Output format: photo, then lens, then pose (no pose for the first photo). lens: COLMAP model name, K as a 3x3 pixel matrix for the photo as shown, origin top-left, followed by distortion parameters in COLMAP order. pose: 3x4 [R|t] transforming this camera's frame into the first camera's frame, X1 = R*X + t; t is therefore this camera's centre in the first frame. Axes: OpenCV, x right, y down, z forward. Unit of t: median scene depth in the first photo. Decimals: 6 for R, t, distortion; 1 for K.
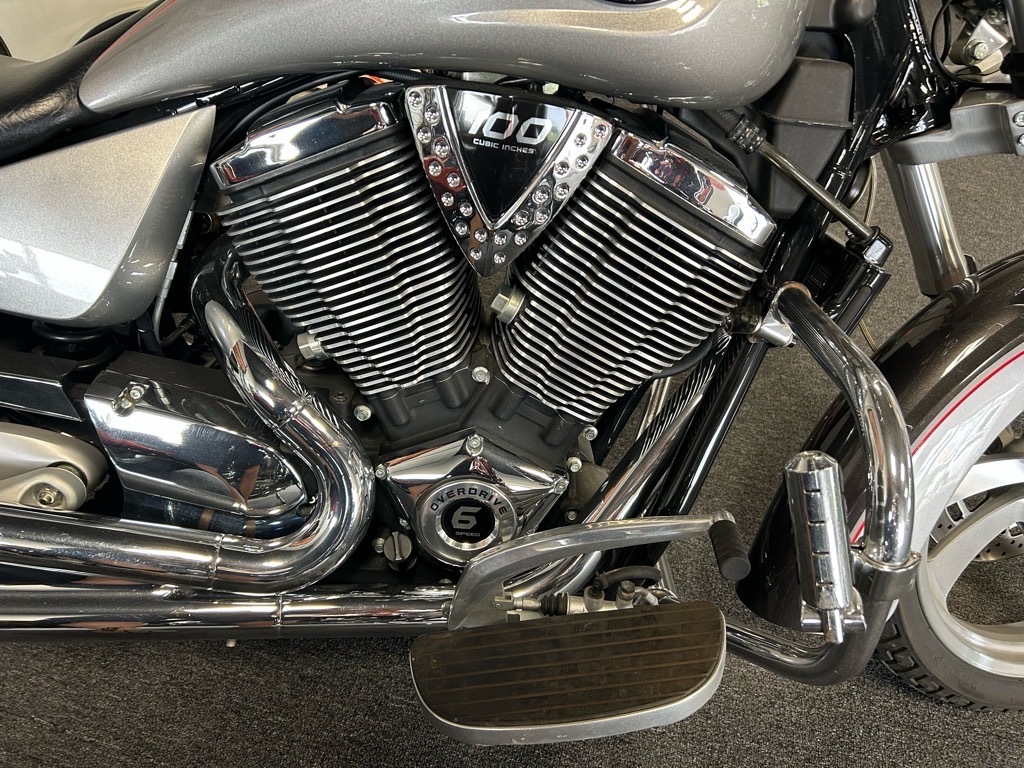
lens RADIAL K [[772.4, 0, 512.0], [0, 772.4, 384.0], [0, 0, 1]] dist [0.065461, -0.062046]
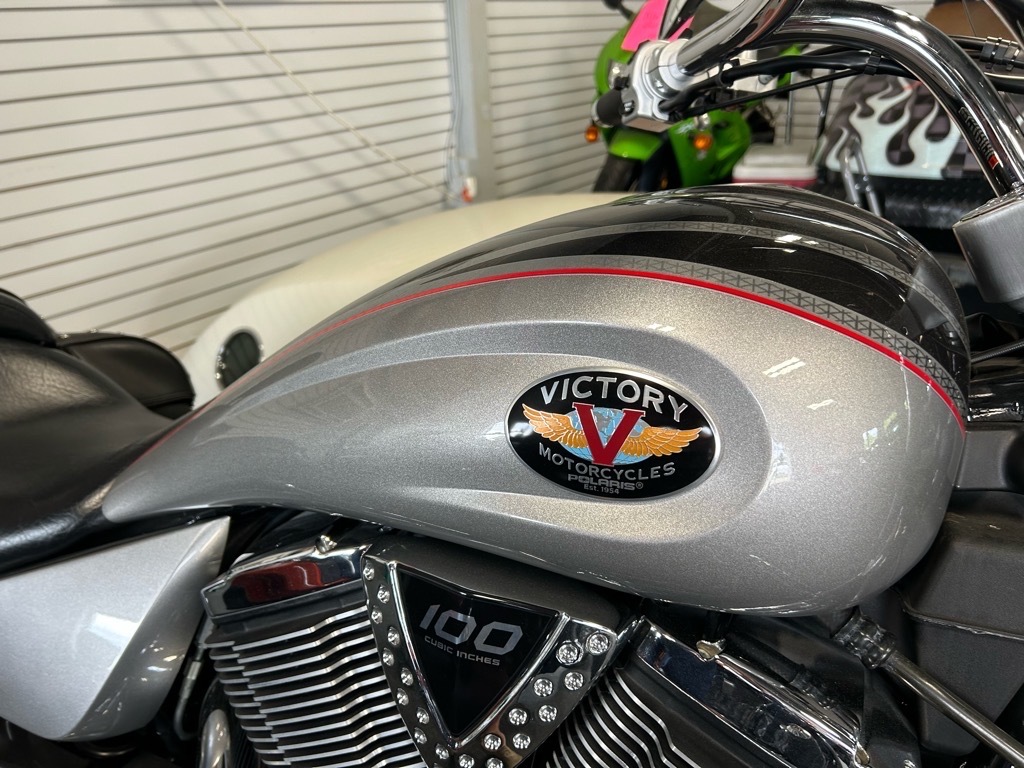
lens RADIAL K [[772.4, 0, 512.0], [0, 772.4, 384.0], [0, 0, 1]] dist [0.065461, -0.062046]
pose [[0.933459, 0.019734, -0.358140, 0.257140], [-0.112299, 0.964366, -0.239558, -0.335115], [0.340651, 0.263836, 0.902412, 0.259529]]
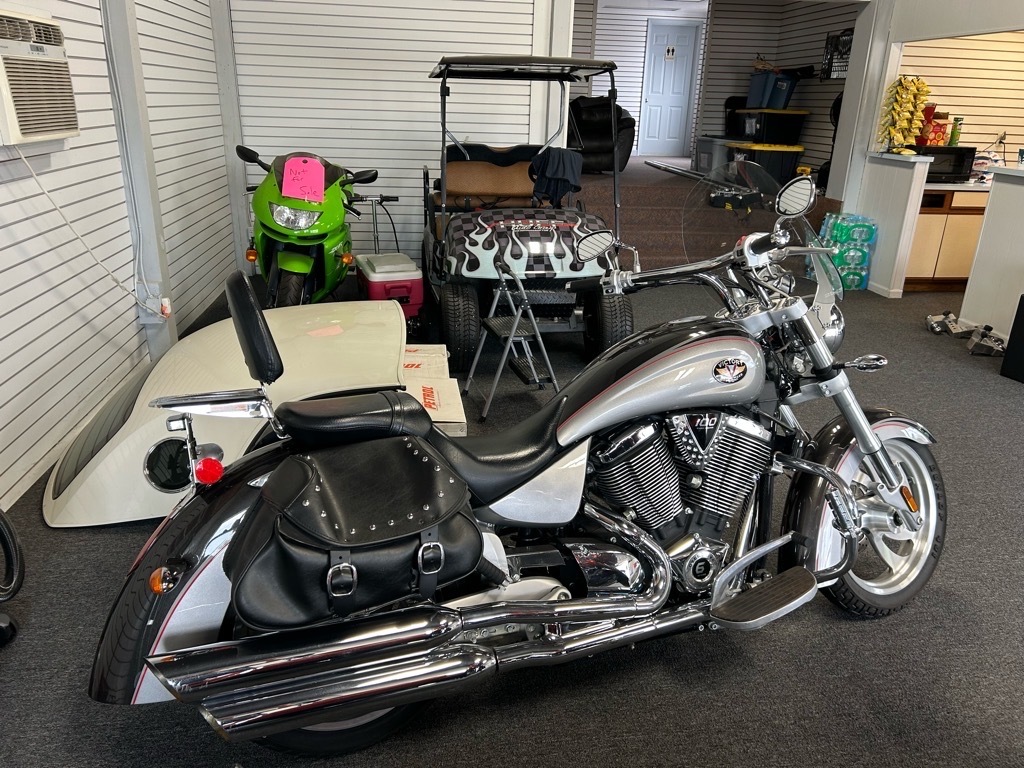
lens RADIAL K [[772.4, 0, 512.0], [0, 772.4, 384.0], [0, 0, 1]] dist [0.065461, -0.062046]
pose [[0.926872, -0.195107, 0.320691, -1.566537], [0.284777, 0.922069, -0.262090, 0.128198], [-0.244563, 0.334249, 0.910201, -1.612159]]
